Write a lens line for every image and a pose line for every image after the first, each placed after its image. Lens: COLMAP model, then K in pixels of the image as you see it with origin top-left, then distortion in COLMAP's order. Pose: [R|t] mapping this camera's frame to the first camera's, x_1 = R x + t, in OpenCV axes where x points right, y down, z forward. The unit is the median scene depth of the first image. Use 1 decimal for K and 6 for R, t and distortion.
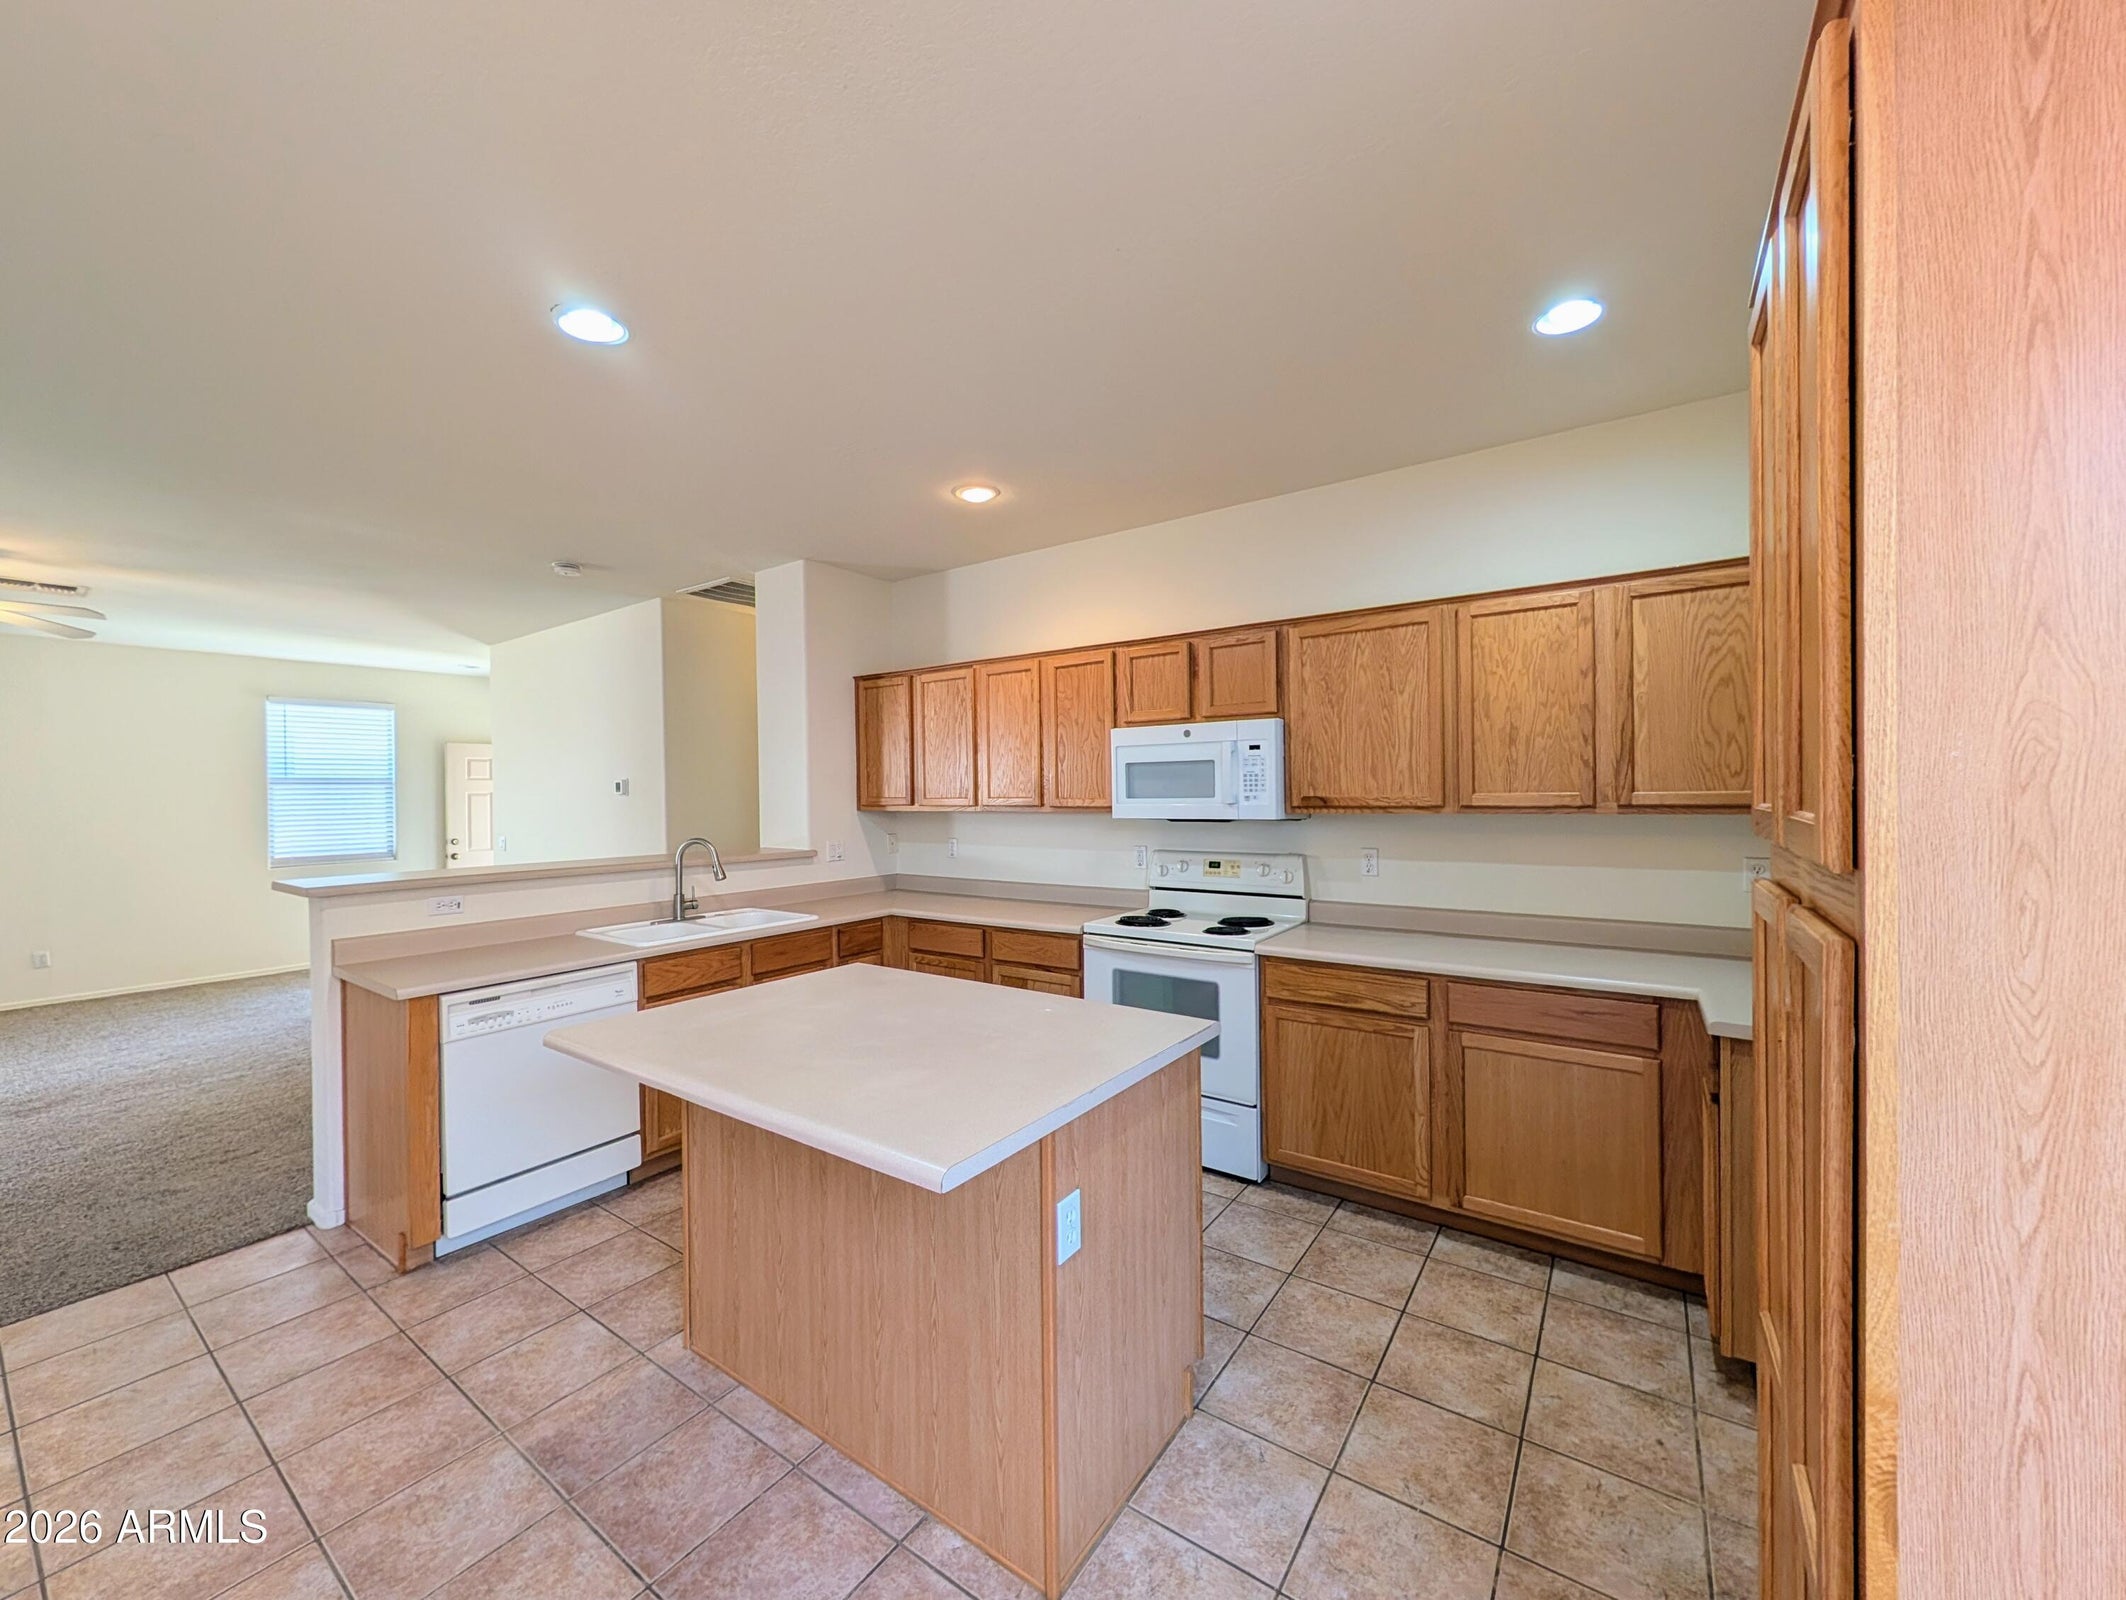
lens RADIAL K [[819.1, 0, 1064.5], [0, 819.1, 797.4], [0, 0, 1]] dist [0.000754, 0.000217]
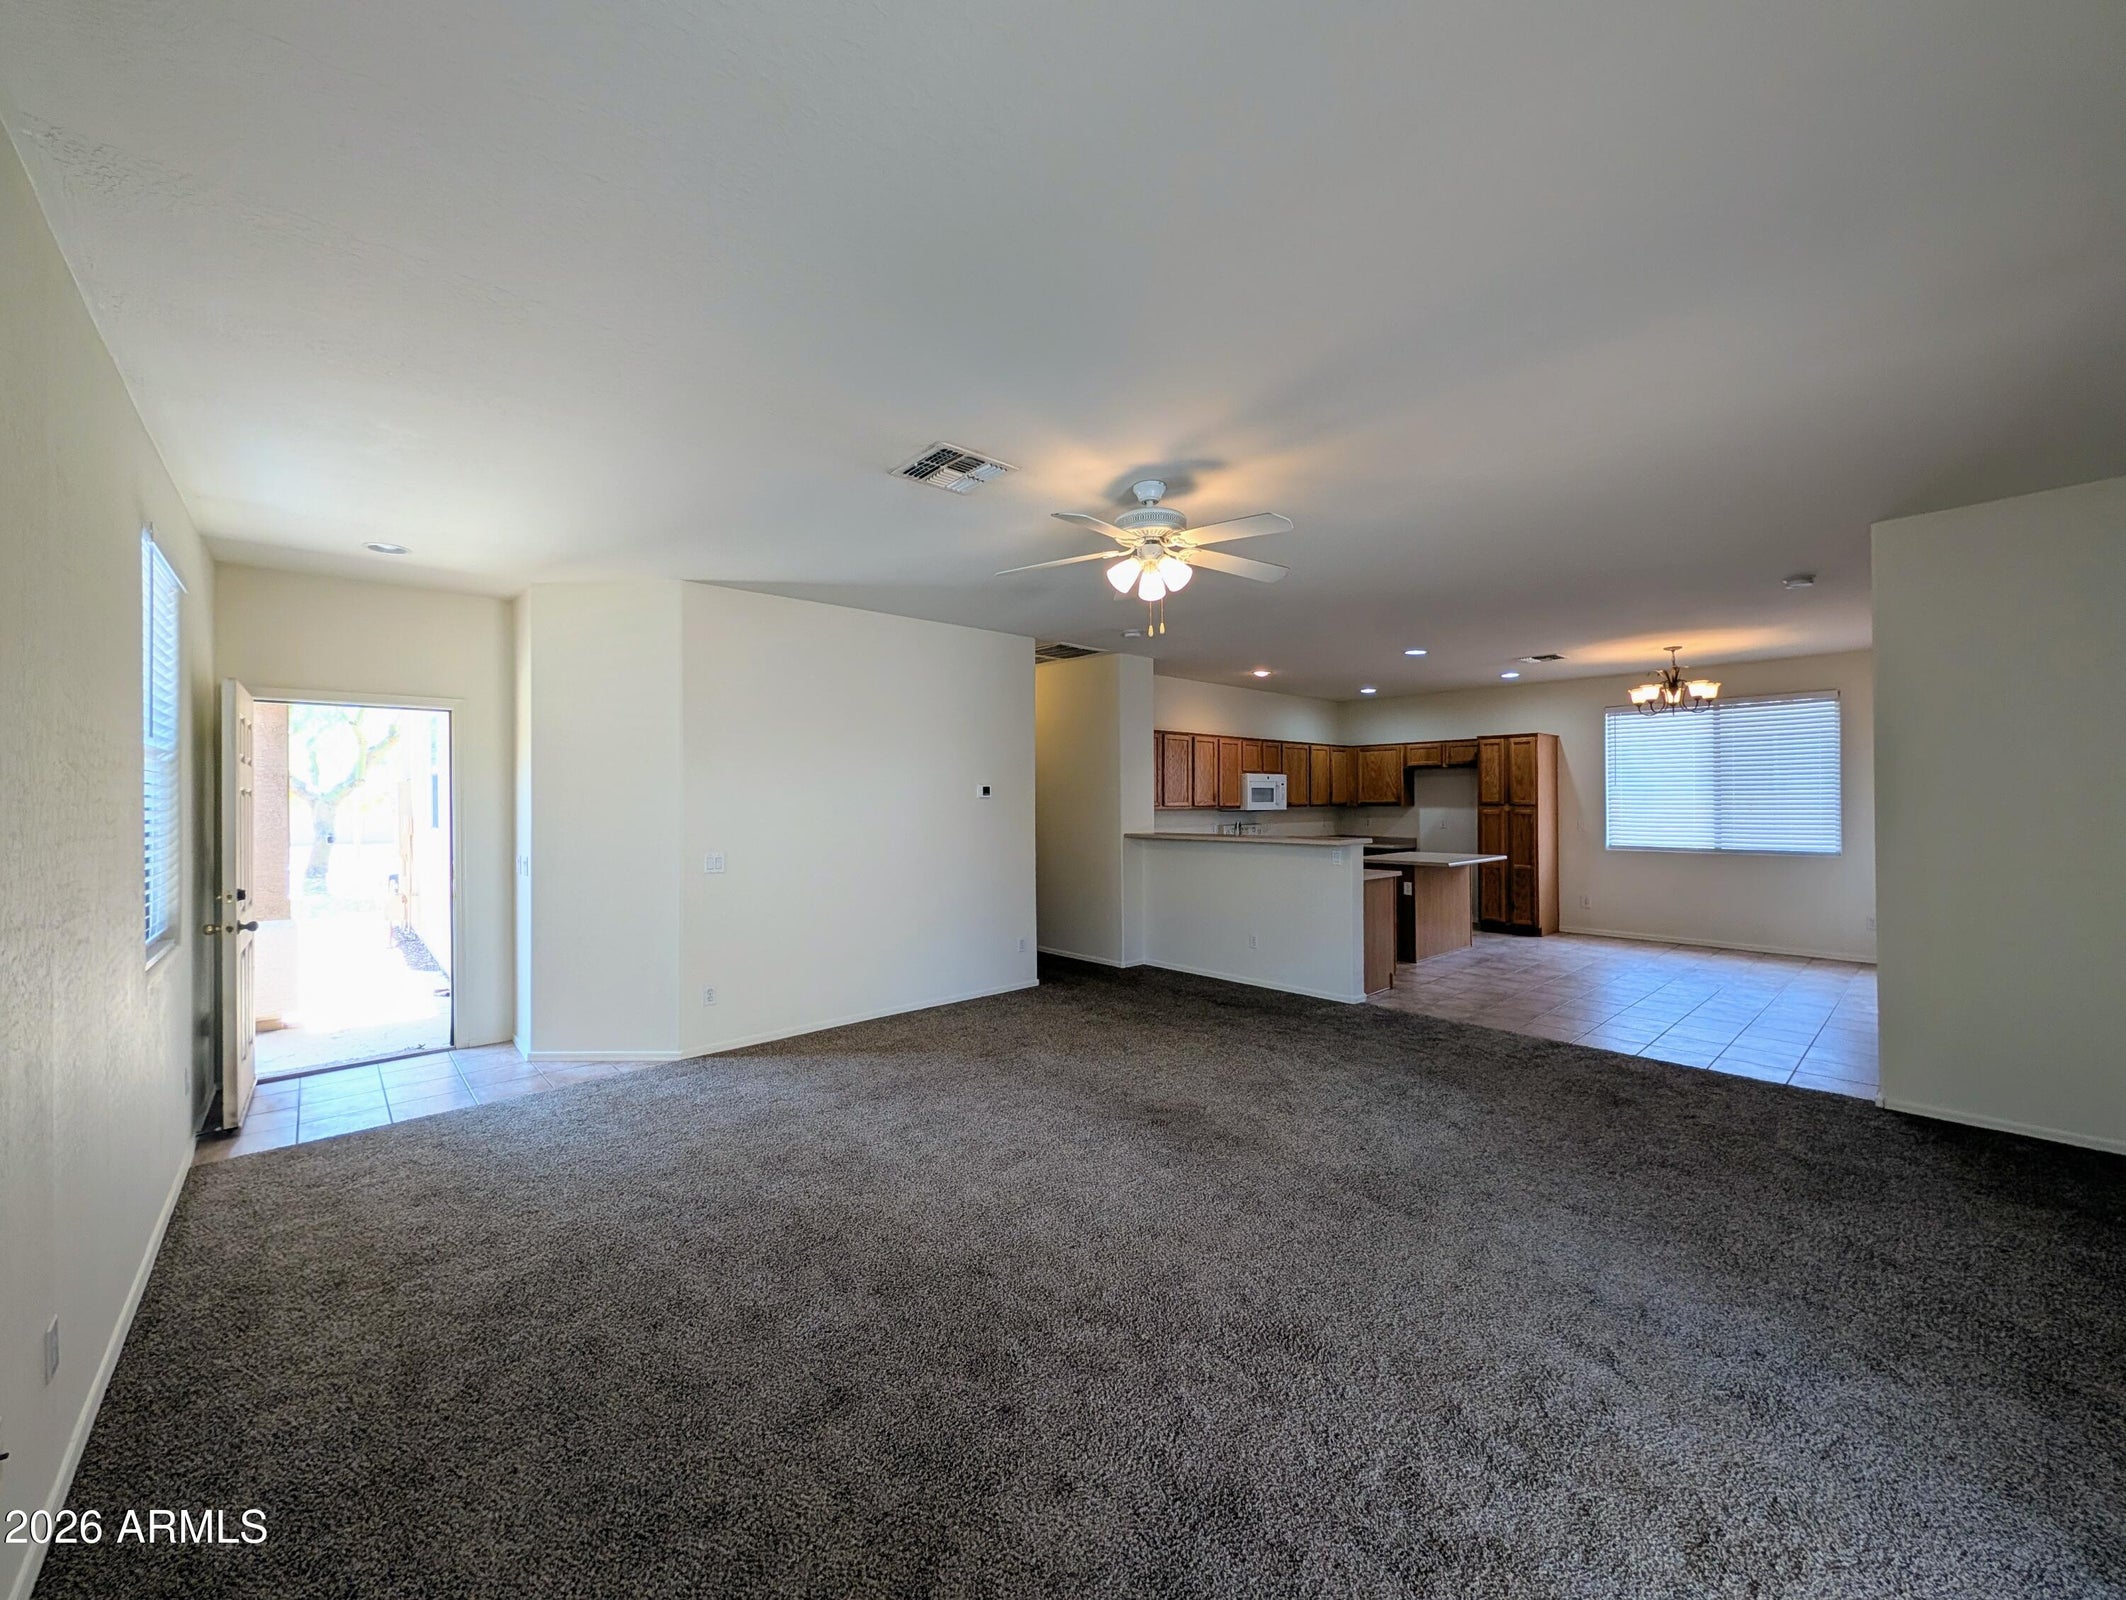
lens RADIAL K [[819.1, 0, 1062.8], [0, 819.1, 795.6], [0, 0, 1]] dist [0.000754, 0.000217]
pose [[0.225034, 0.017392, 0.974196, -3.270493], [0.010051, 0.999746, -0.020170, 0.033775], [-0.974299, 0.014331, 0.224802, 1.331772]]
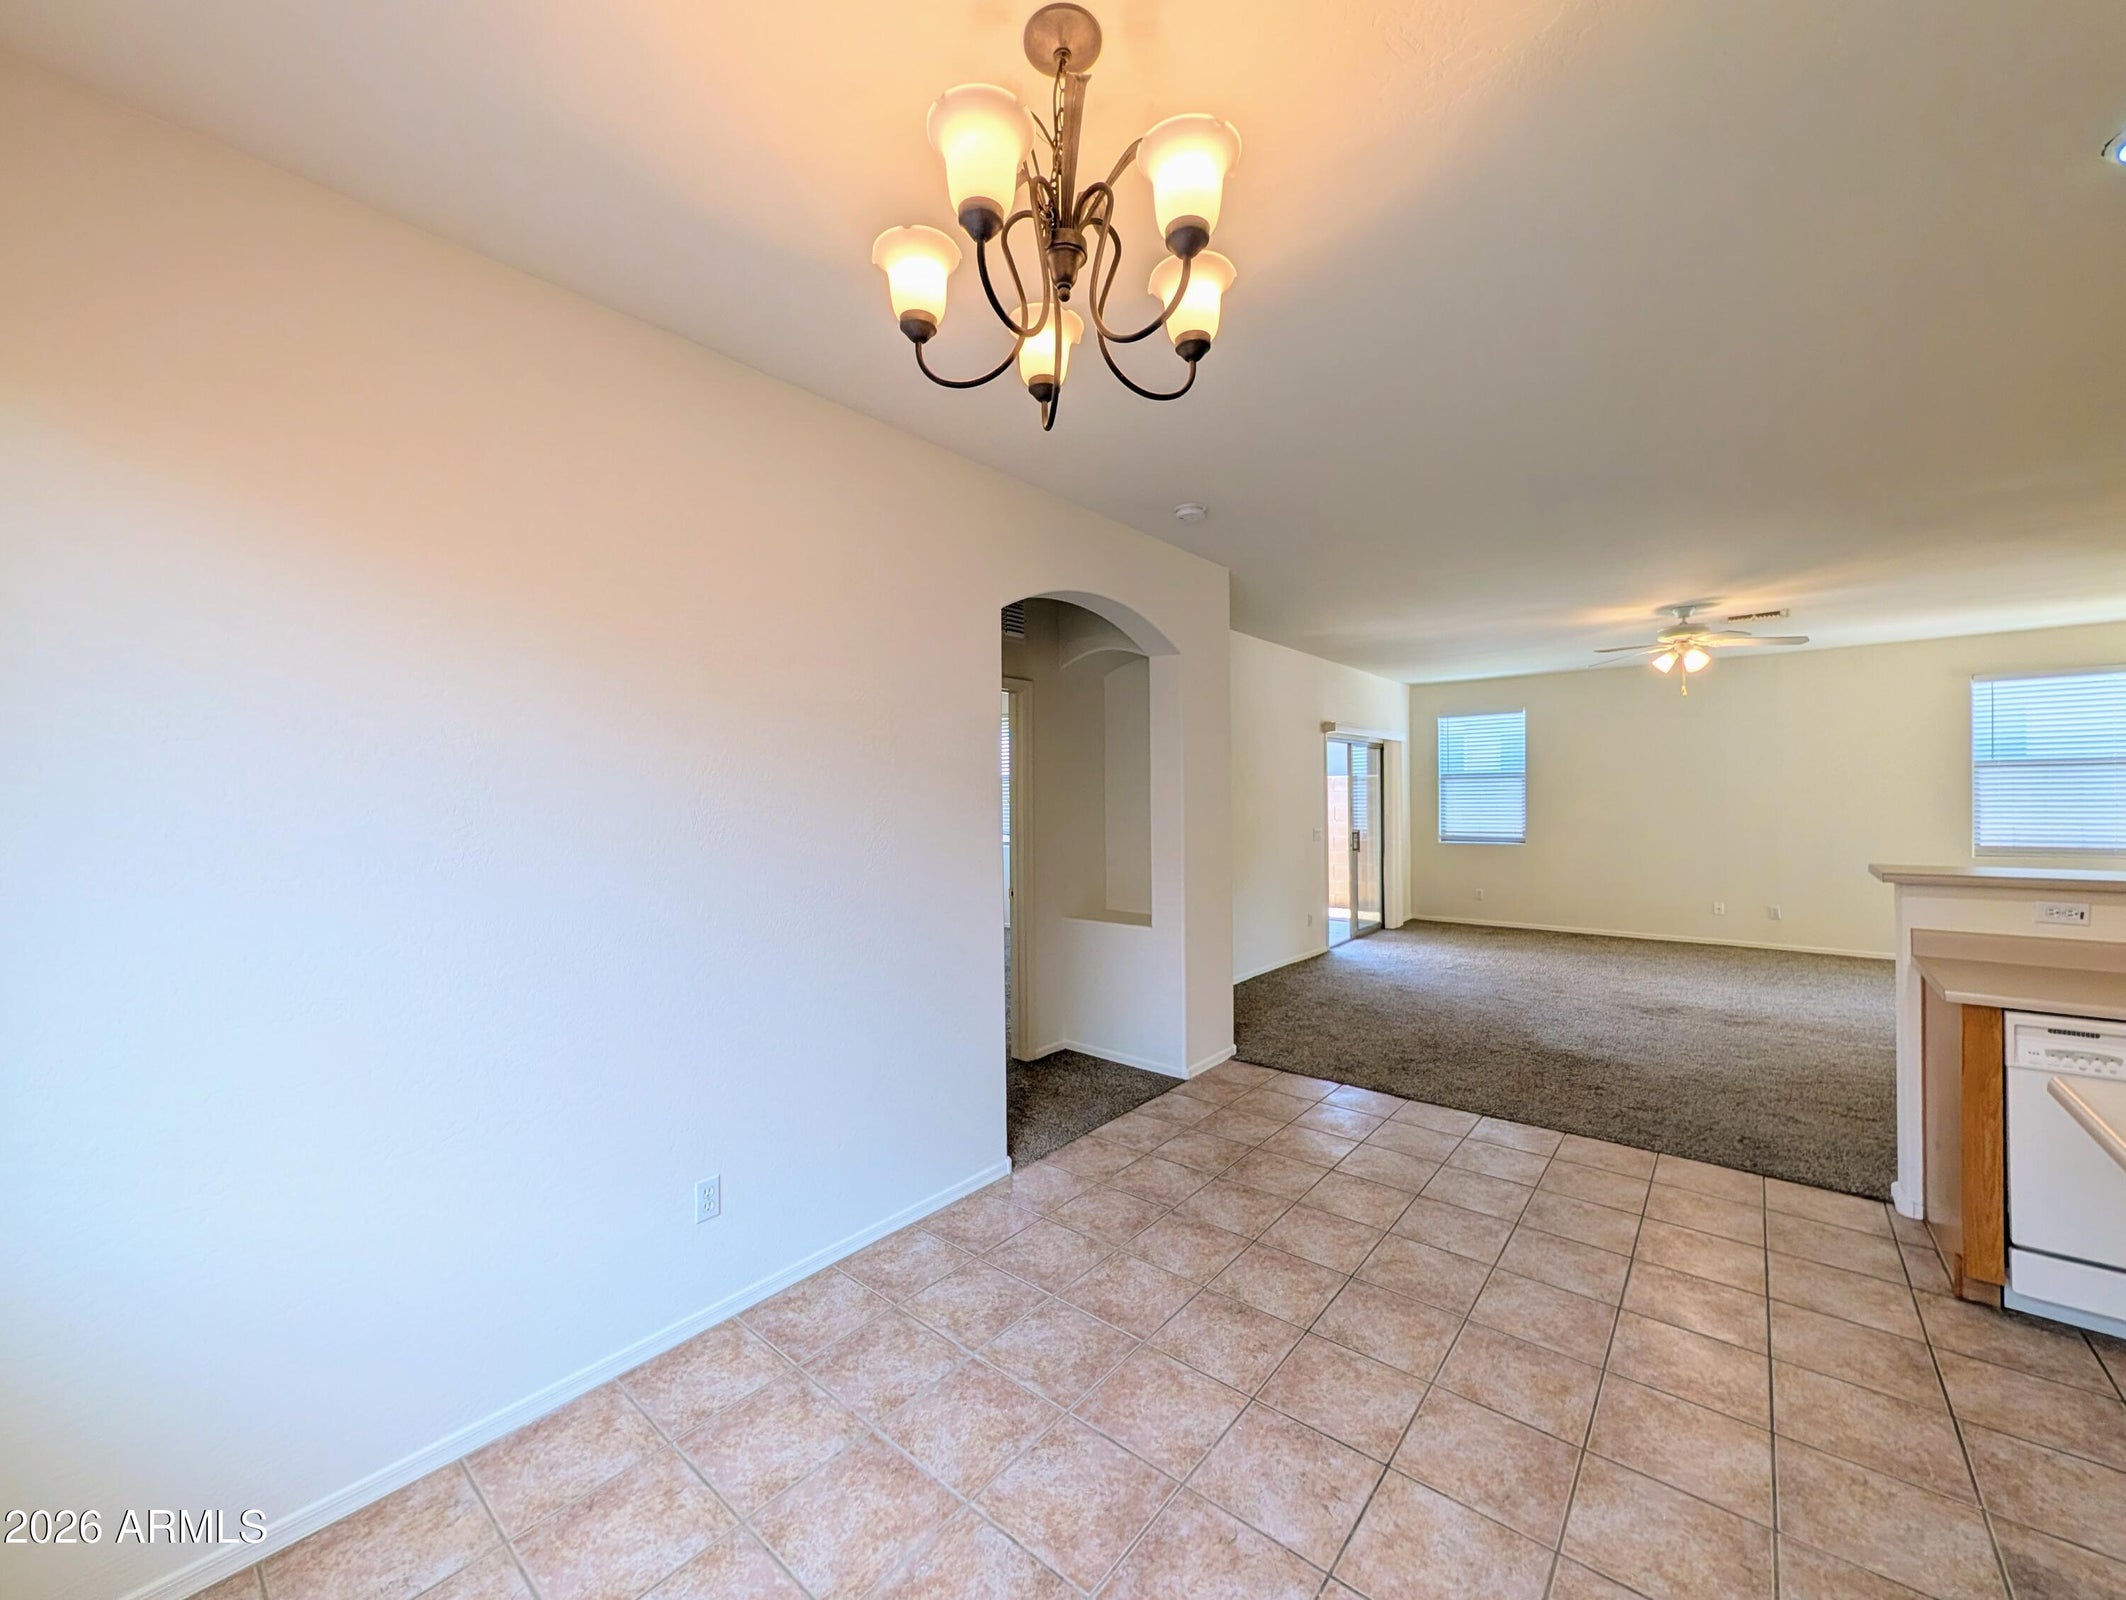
lens RADIAL K [[819.1, 0, 1064.2], [0, 819.1, 798.9], [0, 0, 1]] dist [0.000754, 0.000217]
pose [[-0.084507, 0.016397, -0.996288, 0.184395], [0.006563, 0.999852, 0.015899, -0.005118], [0.996401, -0.005195, -0.084602, 0.068779]]
